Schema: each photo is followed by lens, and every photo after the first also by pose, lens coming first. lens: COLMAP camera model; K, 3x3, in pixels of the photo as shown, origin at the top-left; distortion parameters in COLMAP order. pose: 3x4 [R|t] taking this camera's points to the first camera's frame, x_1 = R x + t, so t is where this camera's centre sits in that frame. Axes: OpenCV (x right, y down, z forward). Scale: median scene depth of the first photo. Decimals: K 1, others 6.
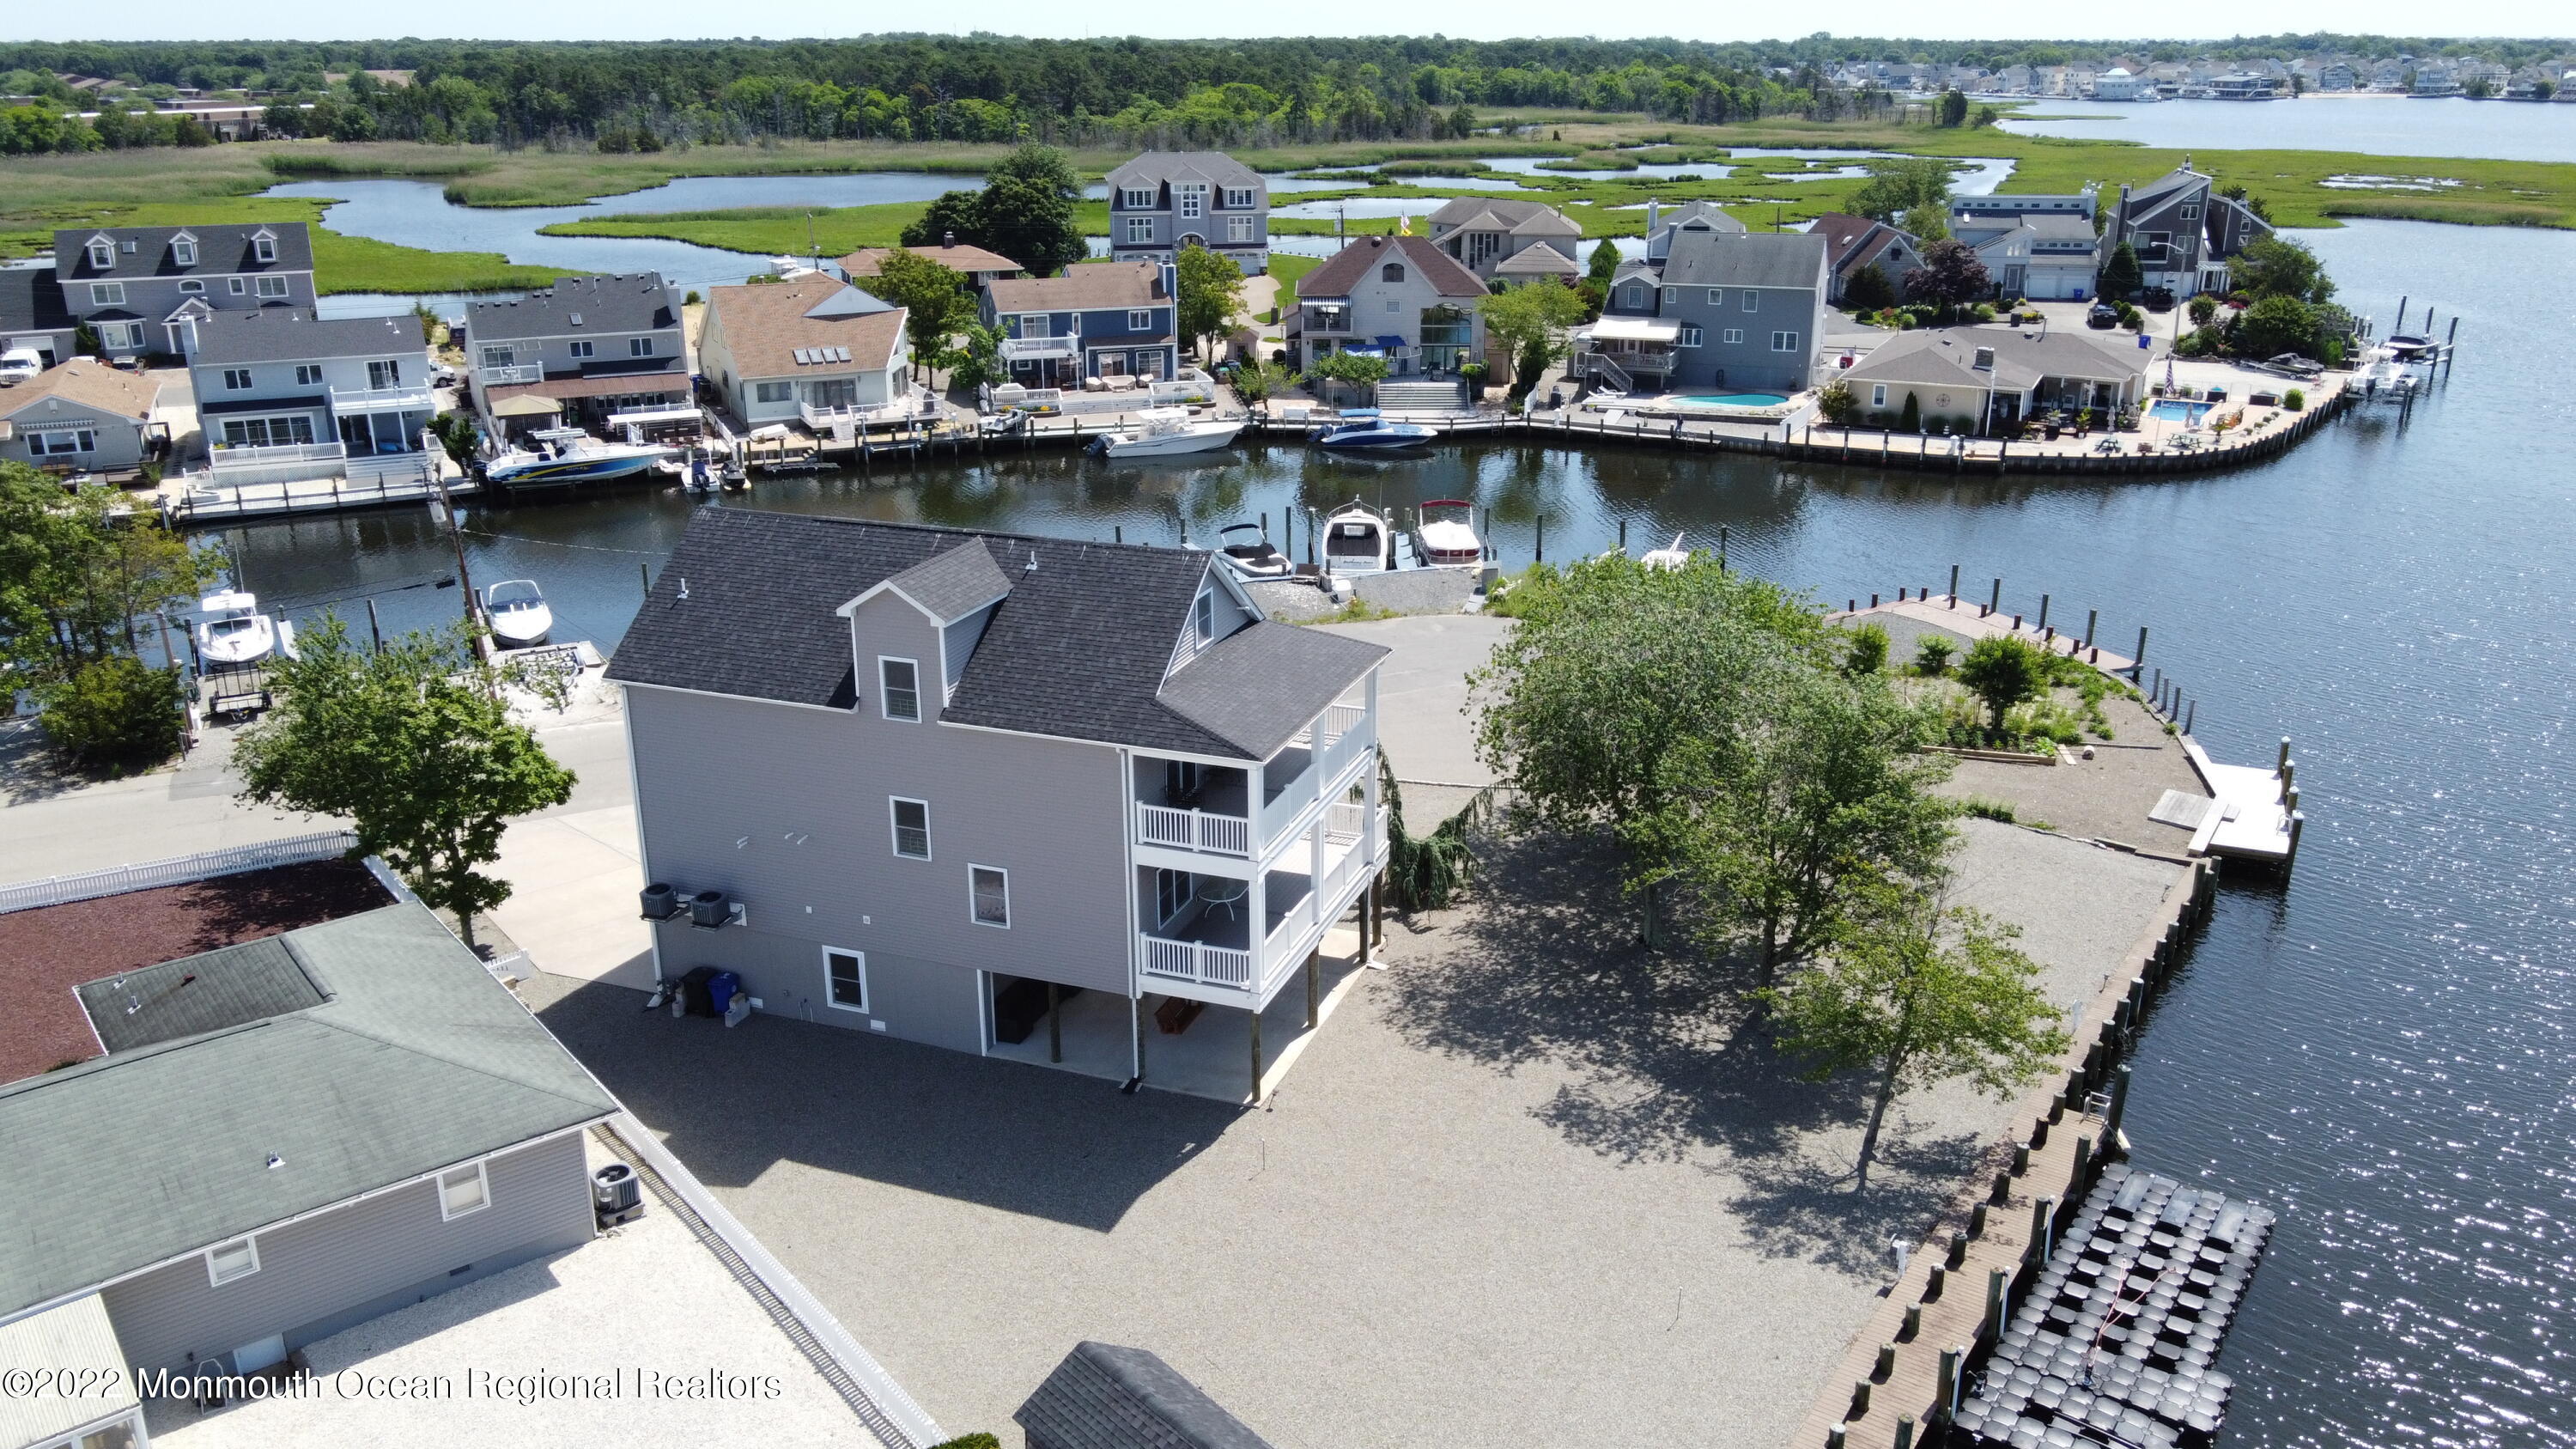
lens RADIAL K [[1991.5, 0, 1288.0], [0, 1991.5, 724.5], [0, 0, 1]] dist [-0.009795, 0.049330]
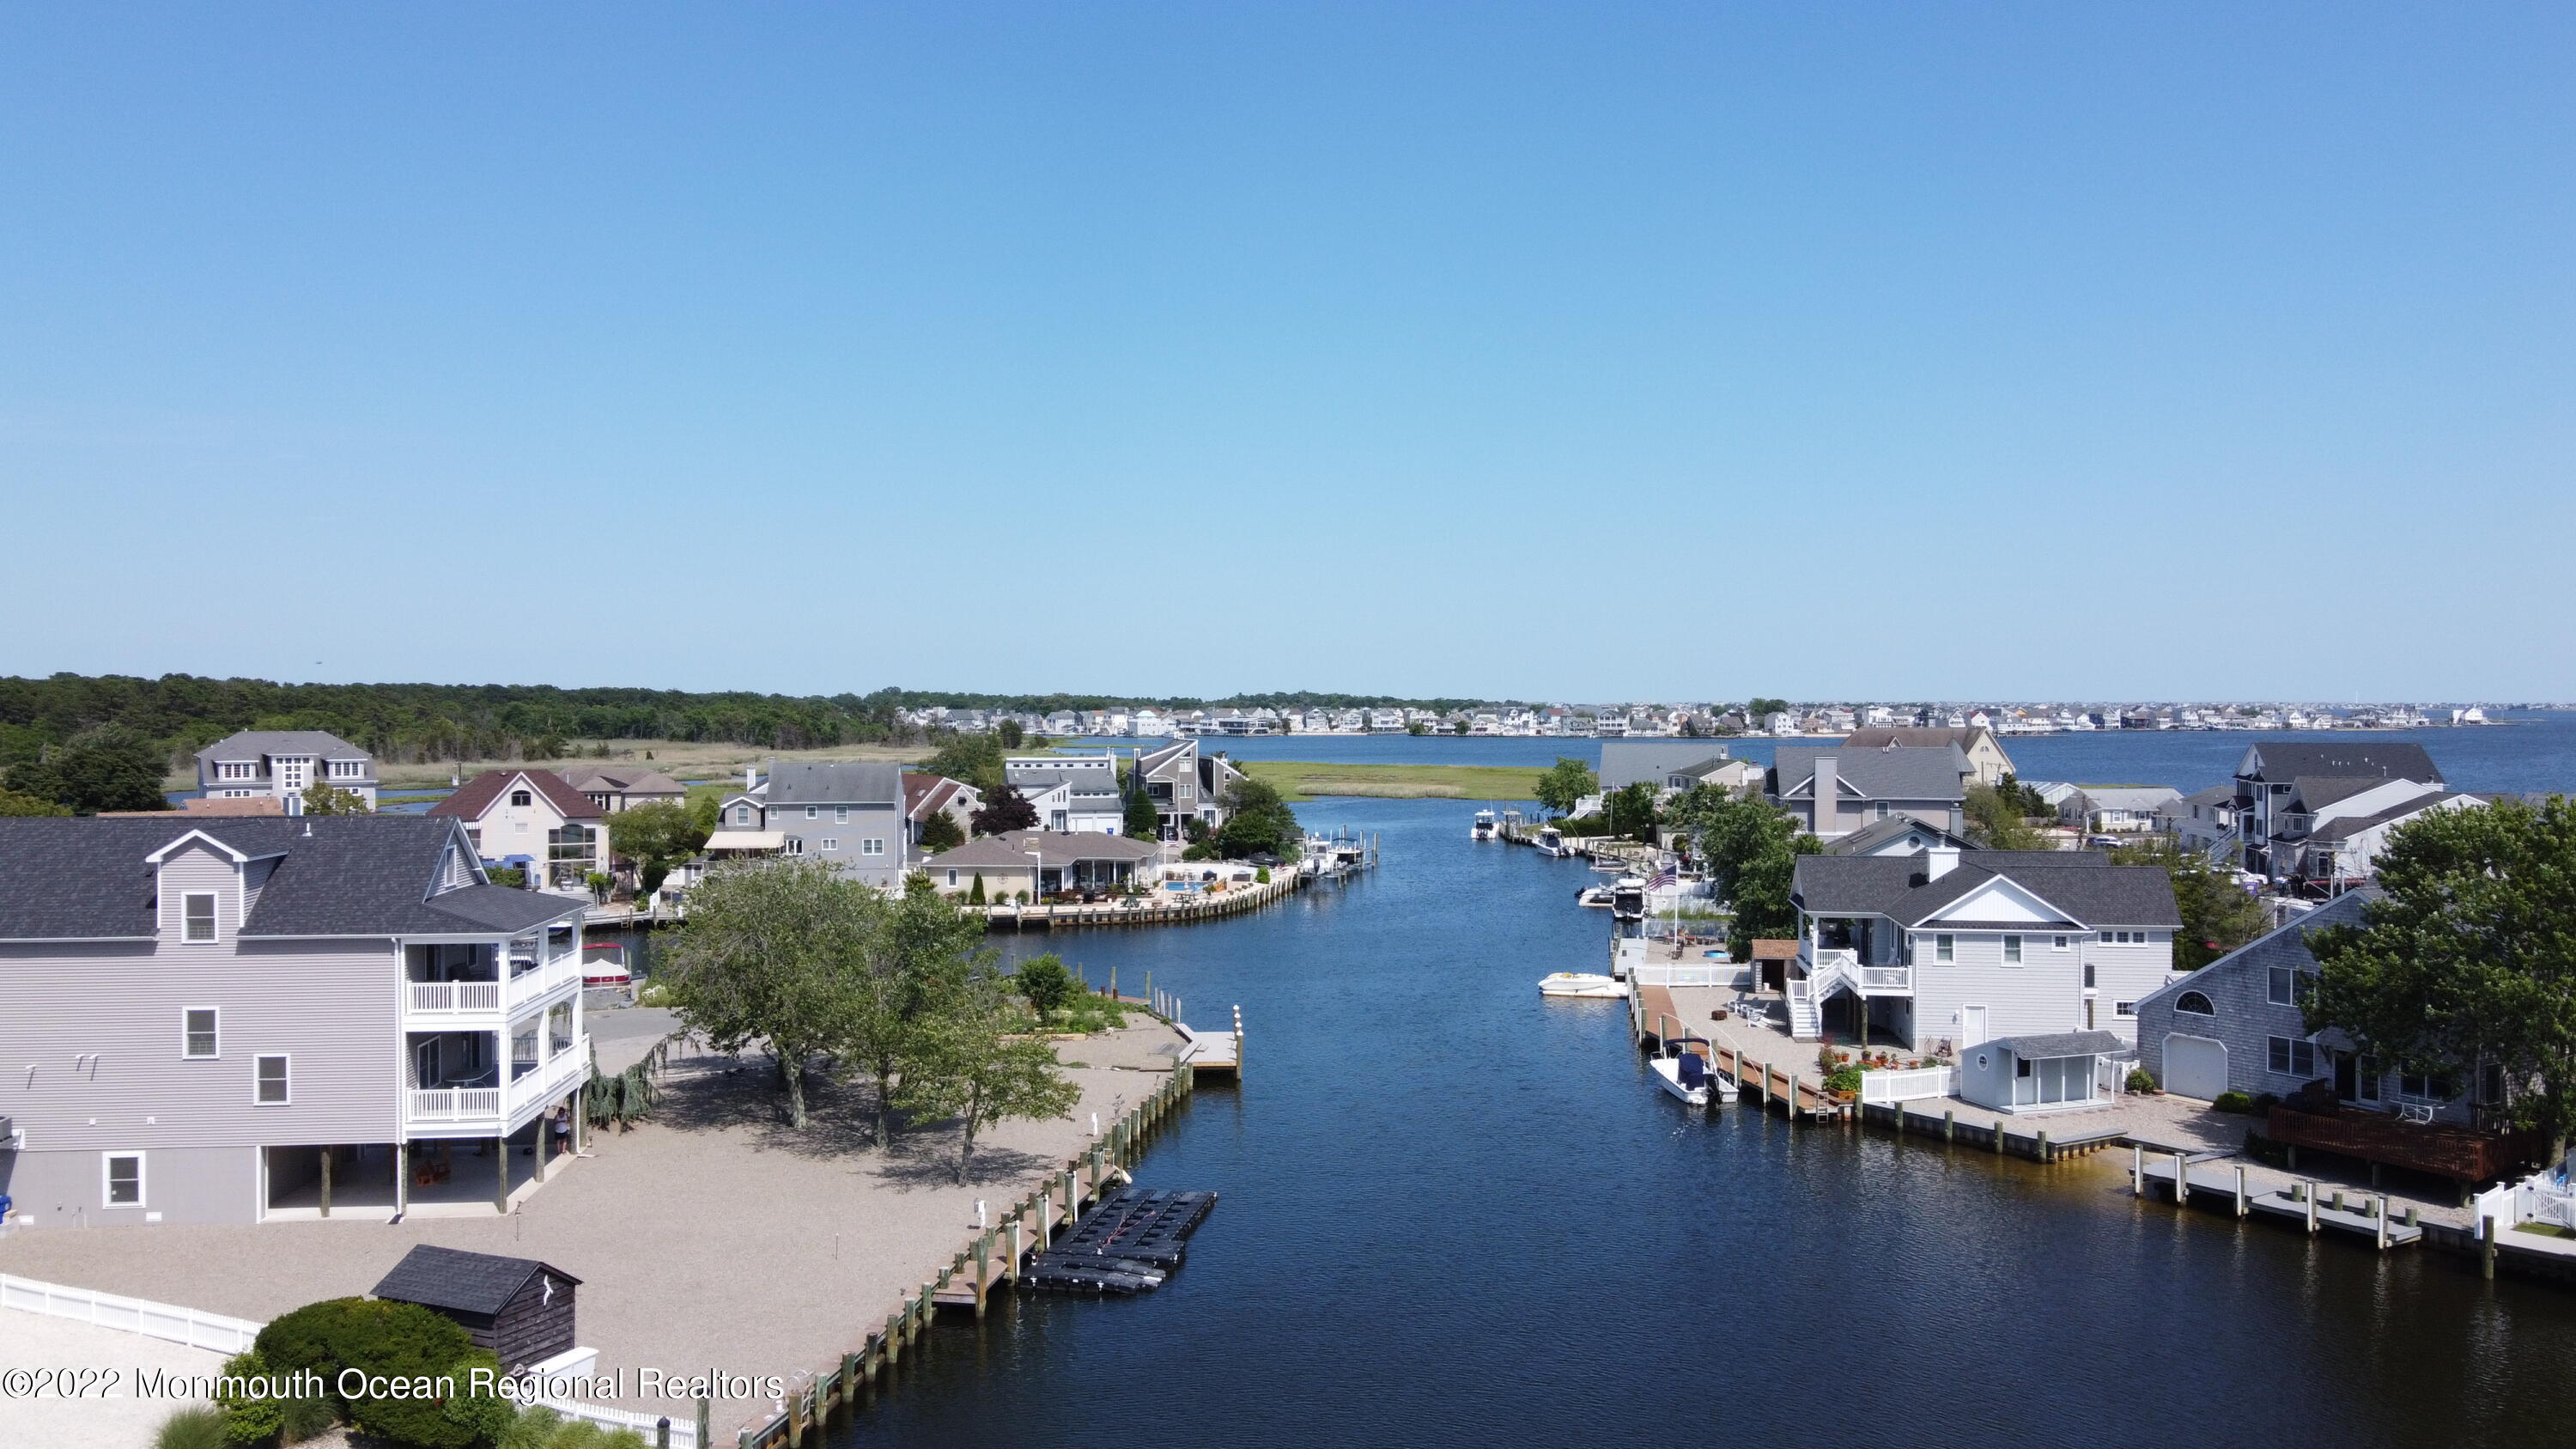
lens RADIAL K [[1991.5, 0, 1288.0], [0, 1991.5, 724.5], [0, 0, 1]] dist [-0.009795, 0.049330]
pose [[0.903278, -0.002027, 0.429052, -0.038157], [0.137054, 0.948962, -0.284054, 0.112041], [-0.406578, 0.315383, 0.857454, -0.149671]]
